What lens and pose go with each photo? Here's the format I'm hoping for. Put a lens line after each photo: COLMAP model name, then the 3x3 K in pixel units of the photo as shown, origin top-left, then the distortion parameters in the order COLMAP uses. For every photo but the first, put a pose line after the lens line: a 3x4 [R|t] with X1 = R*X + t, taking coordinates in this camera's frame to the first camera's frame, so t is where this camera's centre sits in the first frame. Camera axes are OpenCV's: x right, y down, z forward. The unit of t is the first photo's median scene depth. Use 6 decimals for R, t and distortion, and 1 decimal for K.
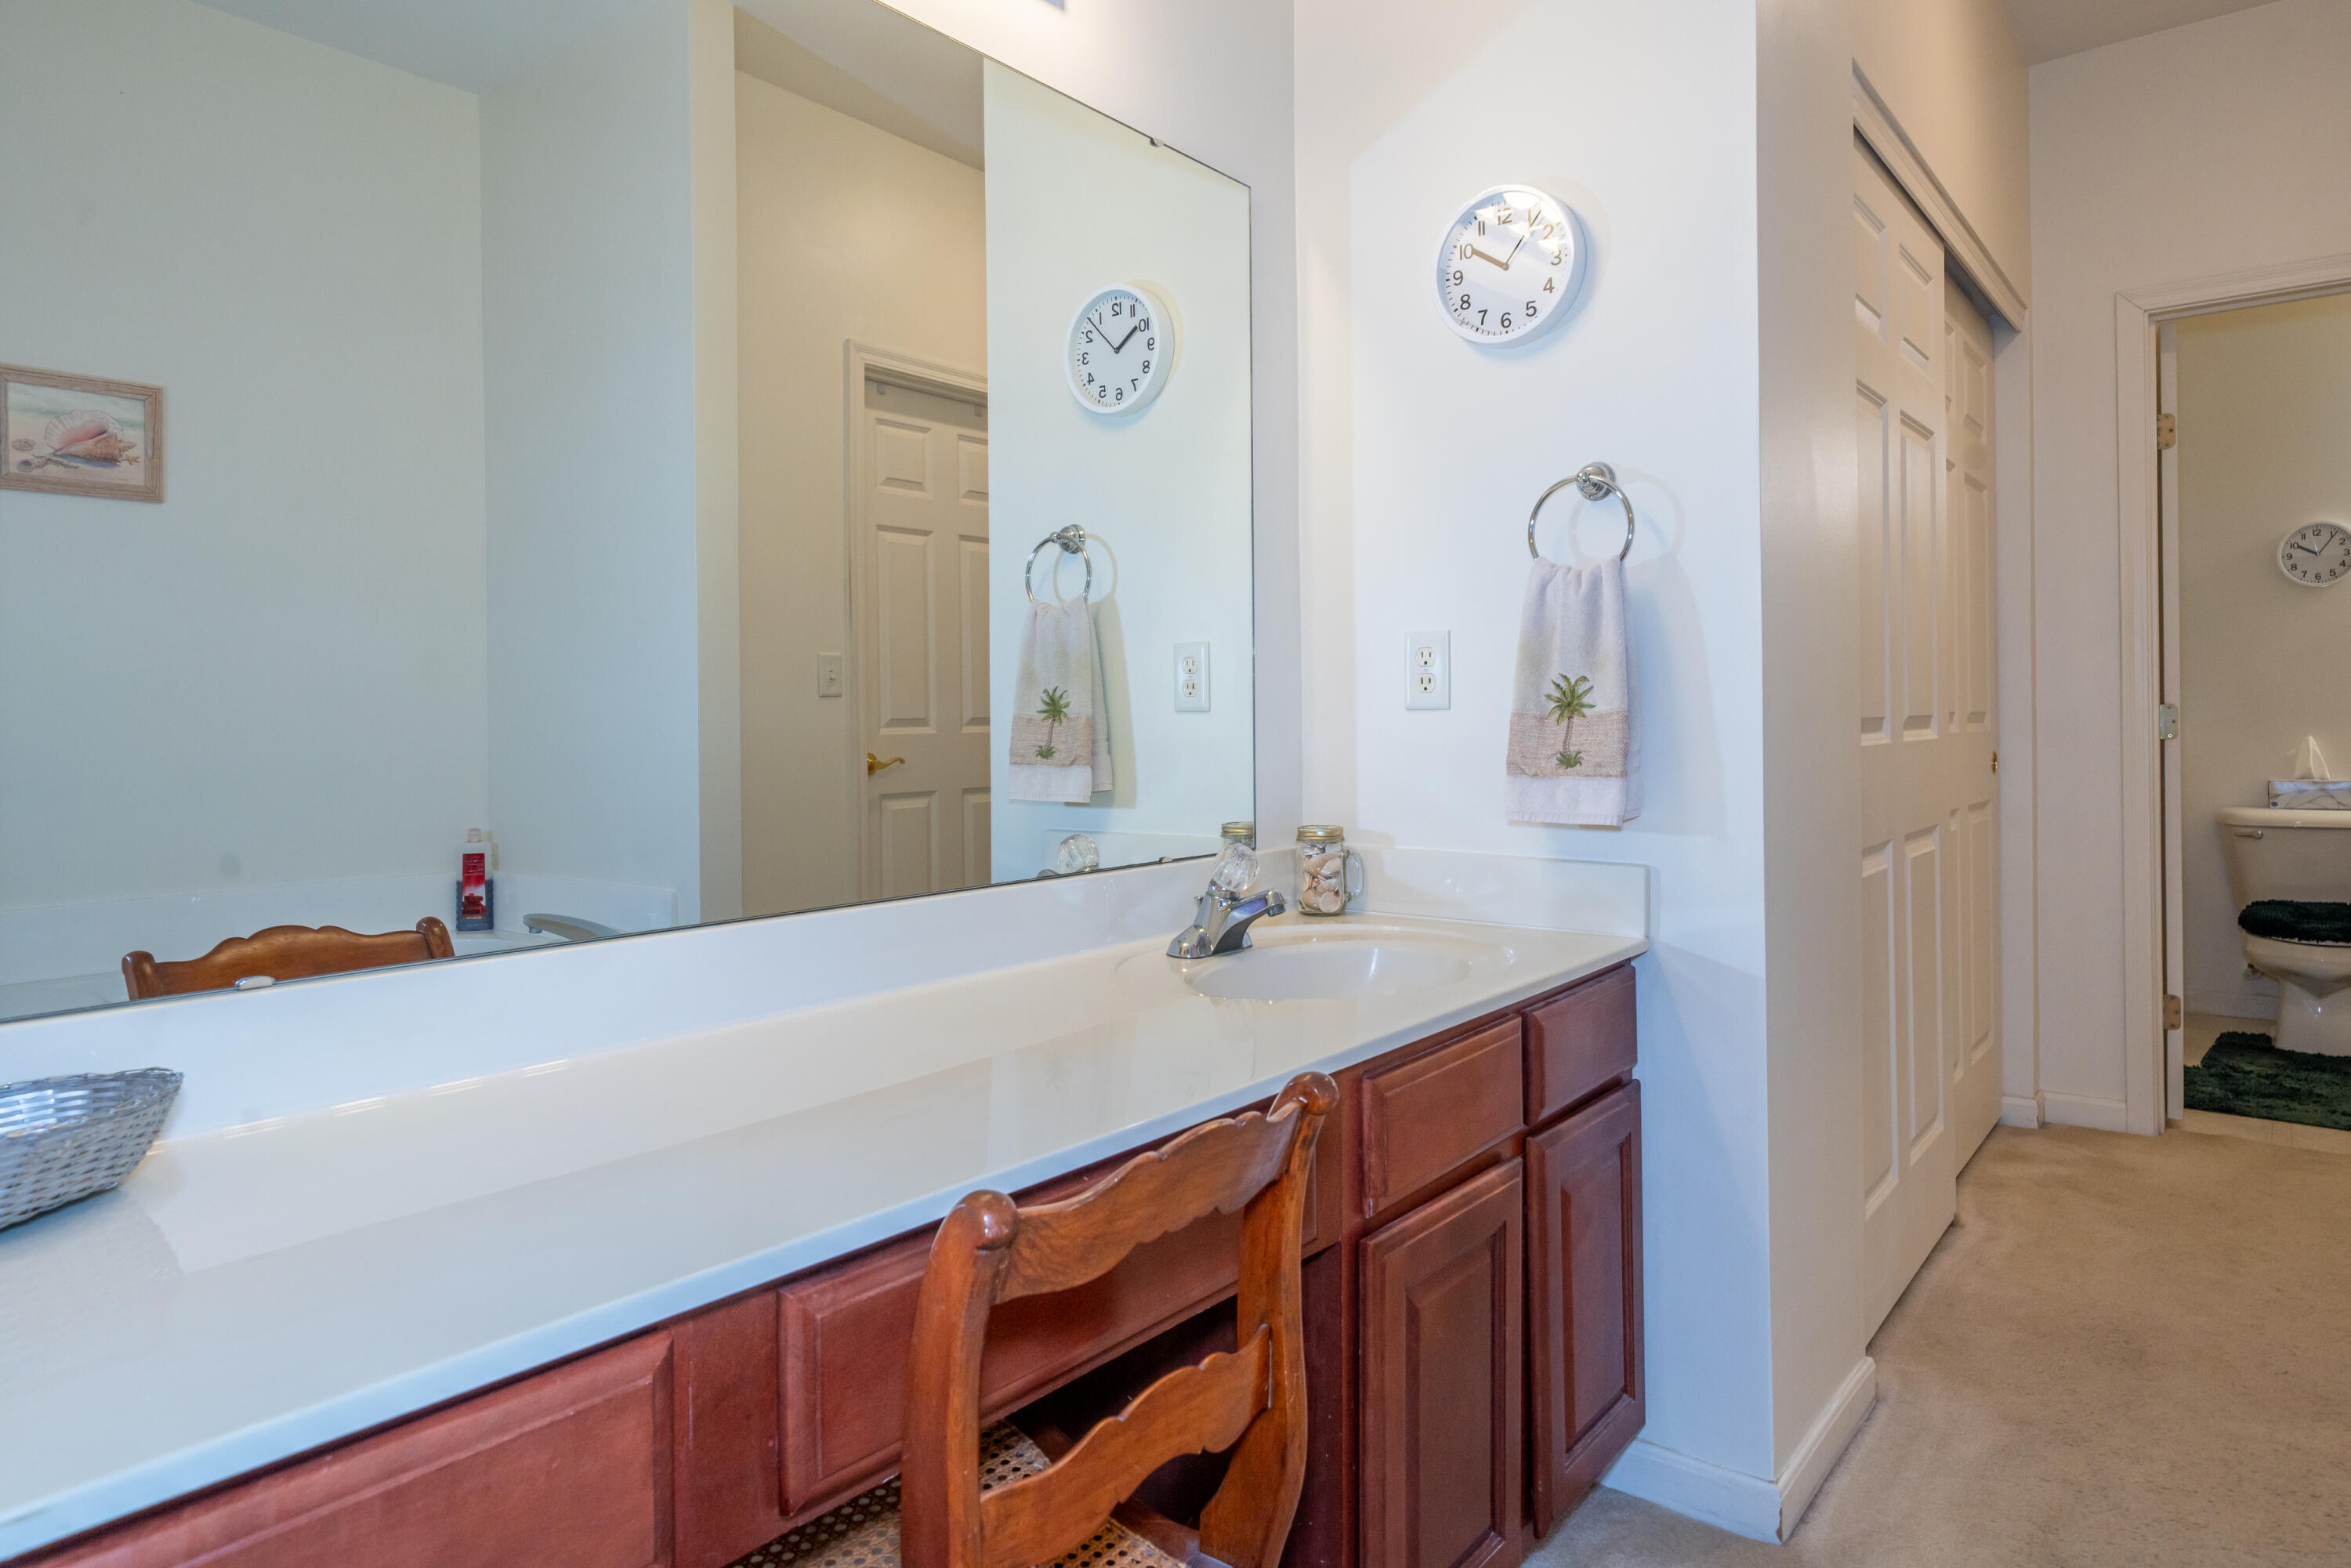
lens RADIAL K [[1444.1, 0, 1180.3], [0, 1444.1, 715.2], [0, 0, 1]] dist [0.004706, -0.000110]
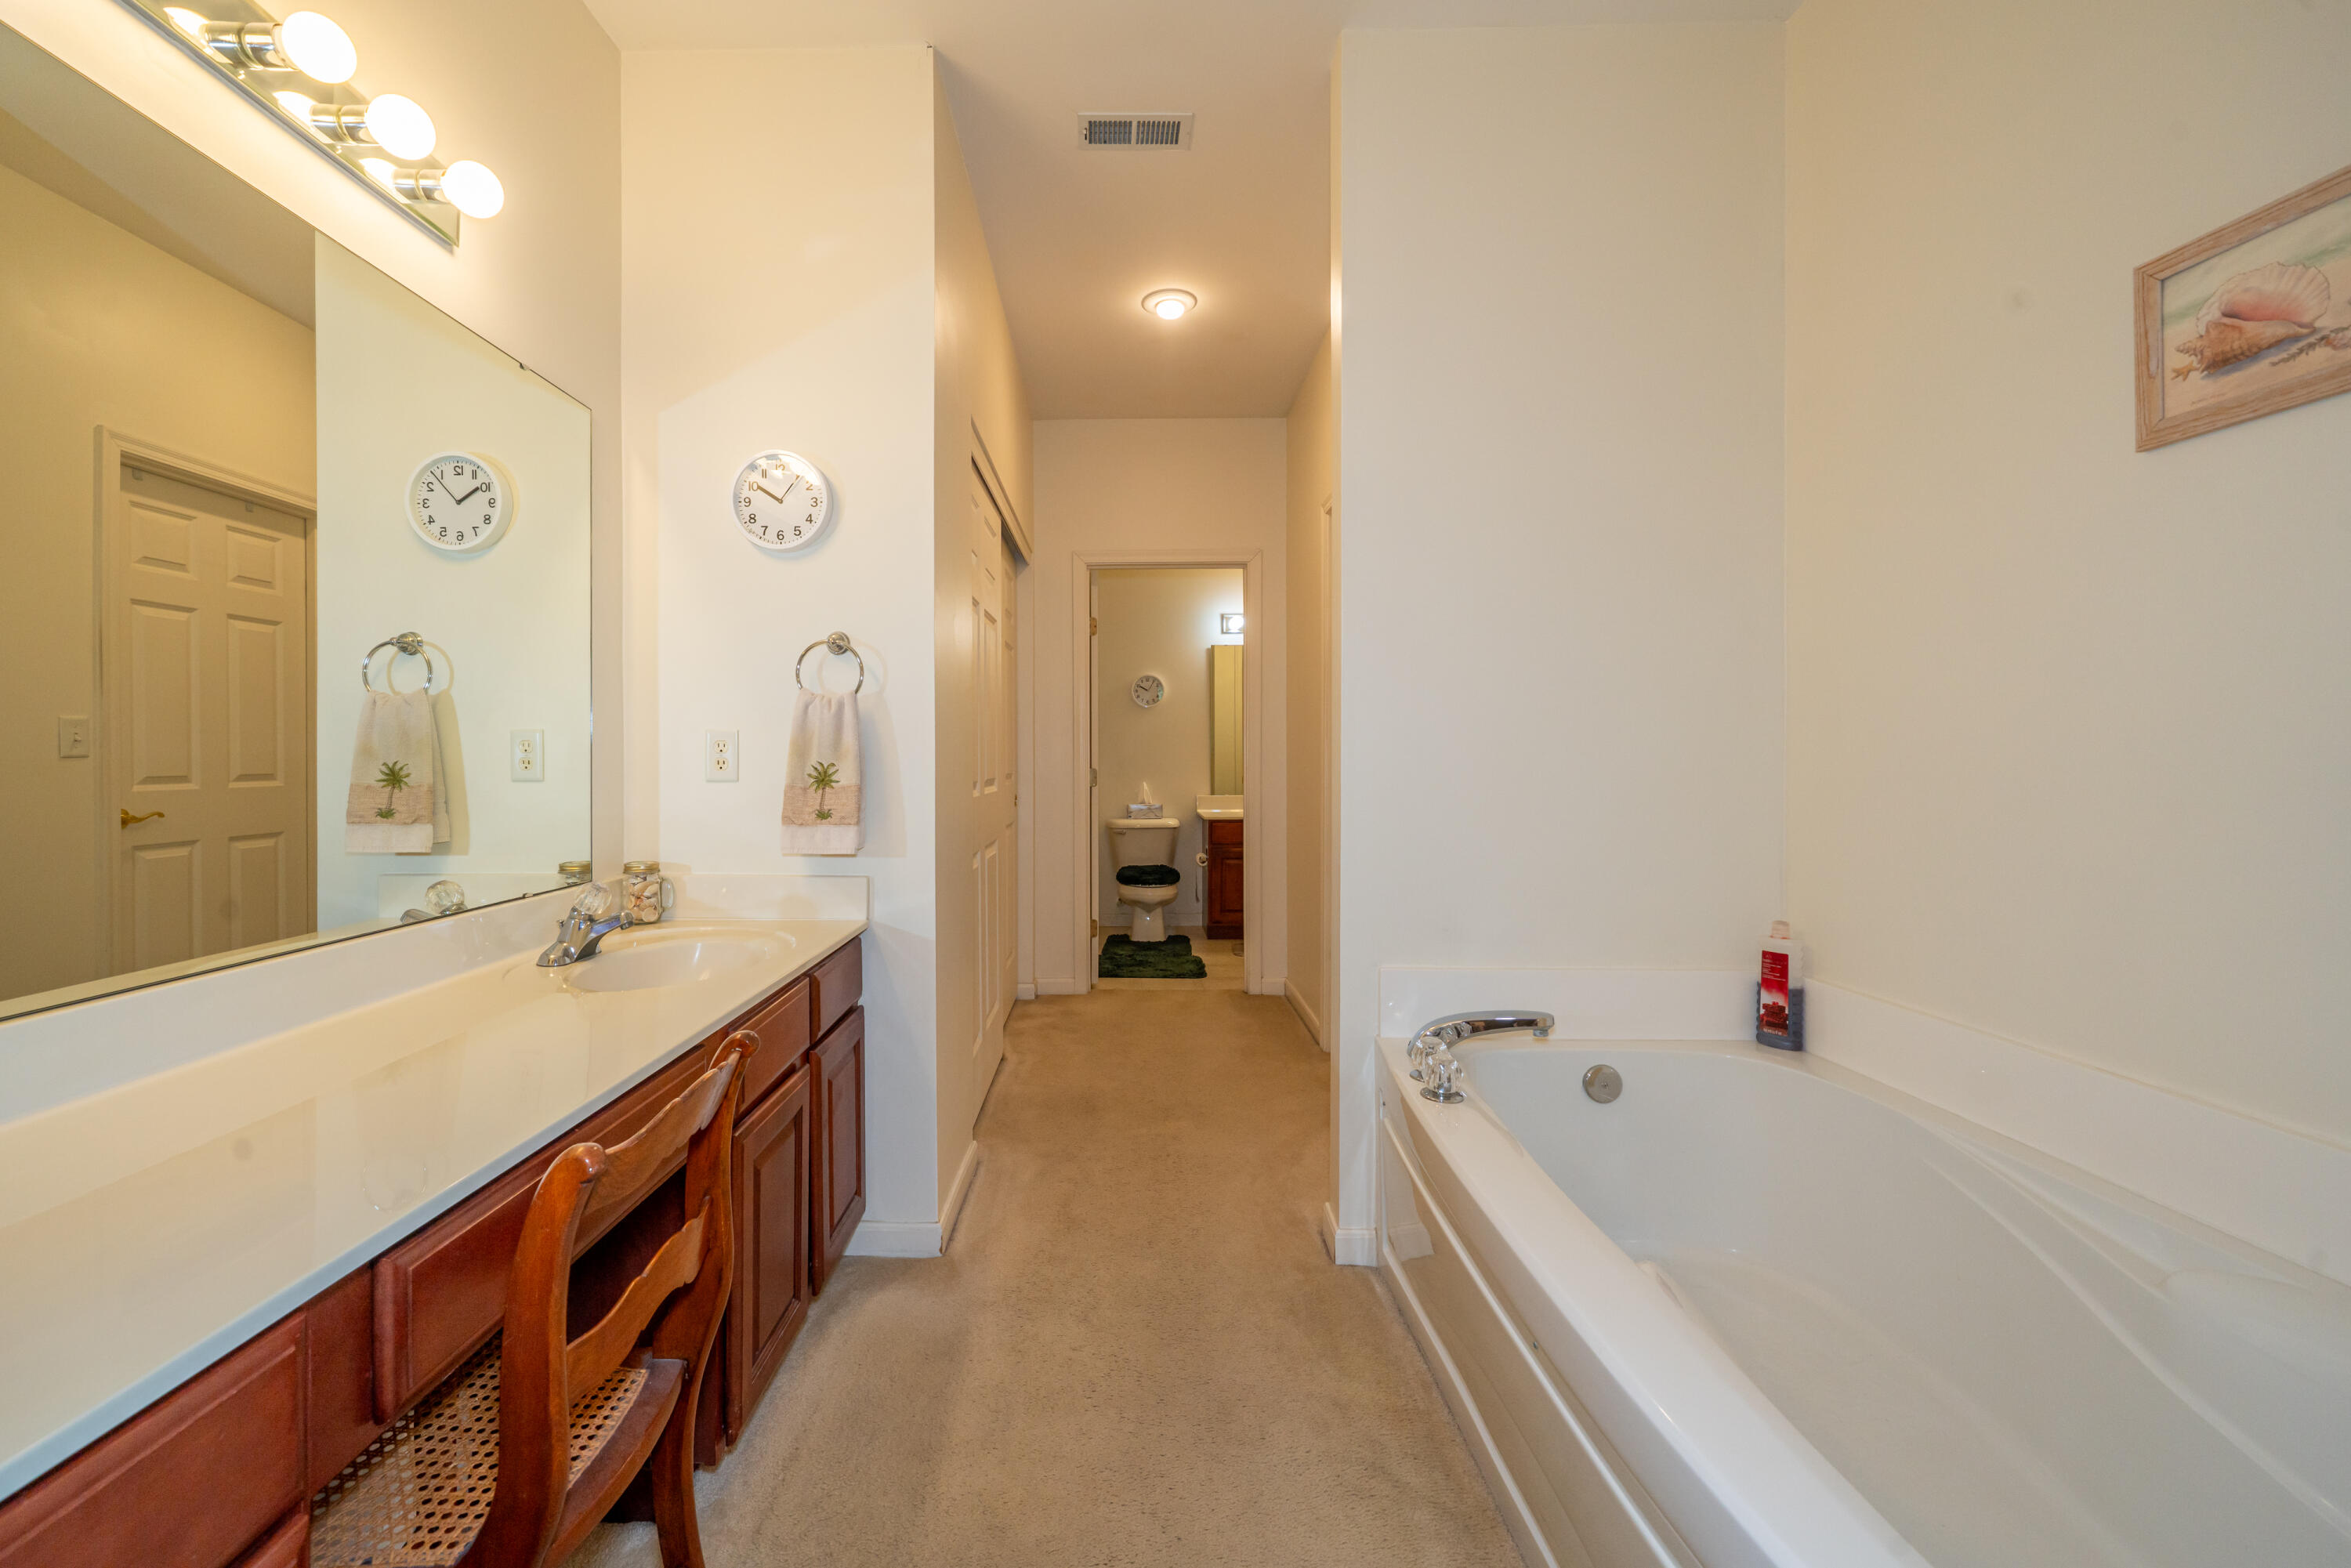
lens RADIAL K [[980.5, 0, 1100.8], [0, 980.5, 750.7], [0, 0, 1]] dist [-0.000914, 0.000148]
pose [[0.795564, 0.008805, 0.605805, -0.120359], [-0.006993, 0.999961, -0.005350, -0.029523], [-0.605829, 0.000020, 0.795595, -0.052729]]
